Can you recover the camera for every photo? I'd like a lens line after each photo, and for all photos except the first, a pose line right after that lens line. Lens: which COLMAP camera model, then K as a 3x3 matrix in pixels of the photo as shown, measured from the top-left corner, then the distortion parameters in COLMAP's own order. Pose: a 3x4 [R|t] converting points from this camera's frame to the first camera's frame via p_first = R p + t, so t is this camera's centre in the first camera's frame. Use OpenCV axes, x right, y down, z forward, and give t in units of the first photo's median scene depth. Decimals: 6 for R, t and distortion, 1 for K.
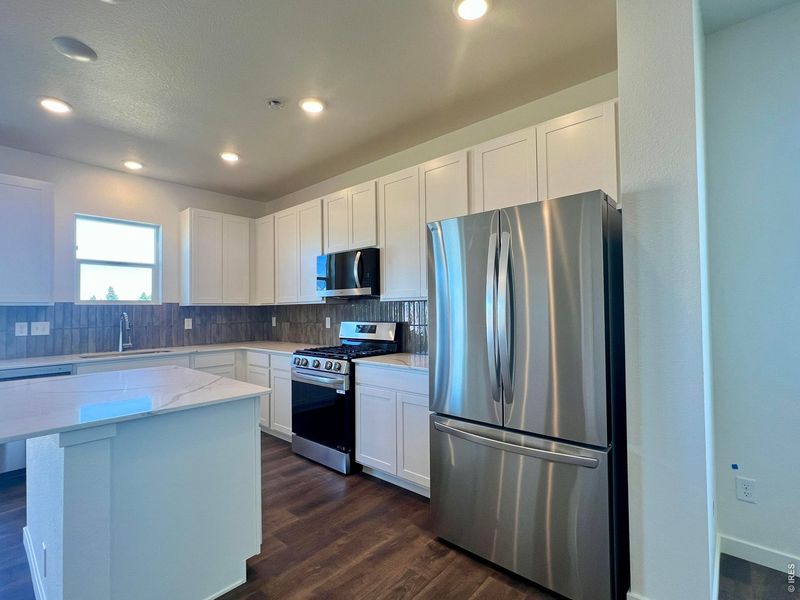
lens RADIAL K [[377.6, 0, 401.2], [0, 377.6, 301.3], [0, 0, 1]] dist [-0.002143, -0.000021]
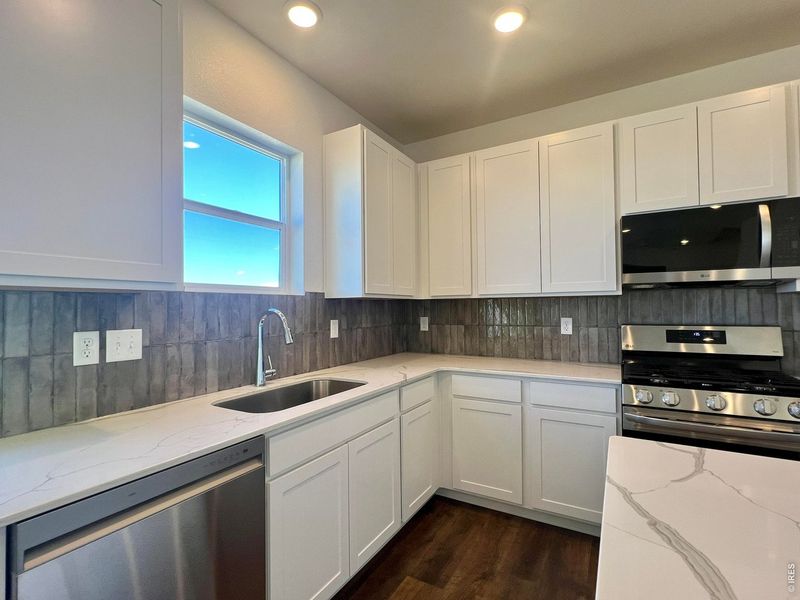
lens RADIAL K [[377.6, 0, 401.2], [0, 377.6, 301.3], [0, 0, 1]] dist [-0.002143, -0.000021]
pose [[0.980861, 0.007526, 0.194562, -0.612149], [-0.008150, 0.999964, 0.002405, 0.015751], [-0.194537, -0.003945, 0.980887, 0.434321]]
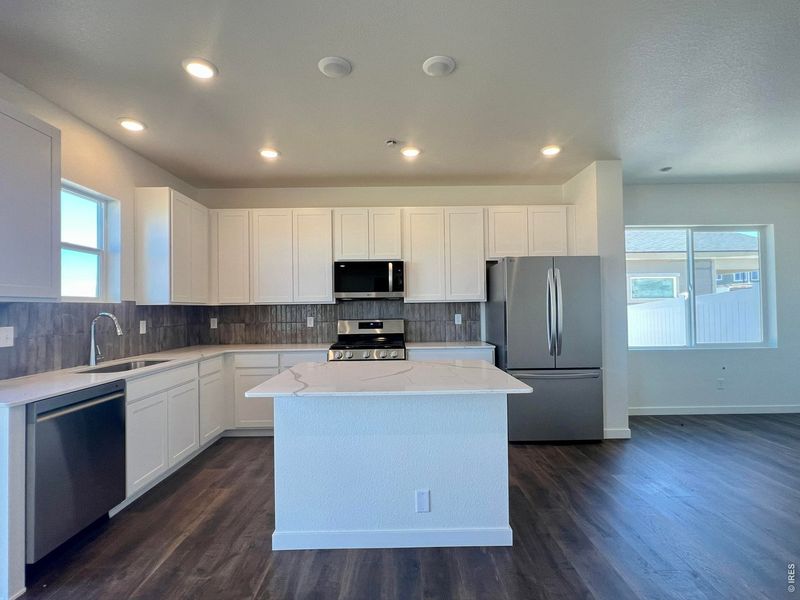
lens RADIAL K [[377.6, 0, 401.2], [0, 377.6, 301.3], [0, 0, 1]] dist [-0.002143, -0.000021]
pose [[0.744412, 0.015042, 0.667552, -0.734341], [-0.010902, 0.999887, -0.010374, 0.007171], [-0.667632, 0.000445, 0.744491, 0.036461]]
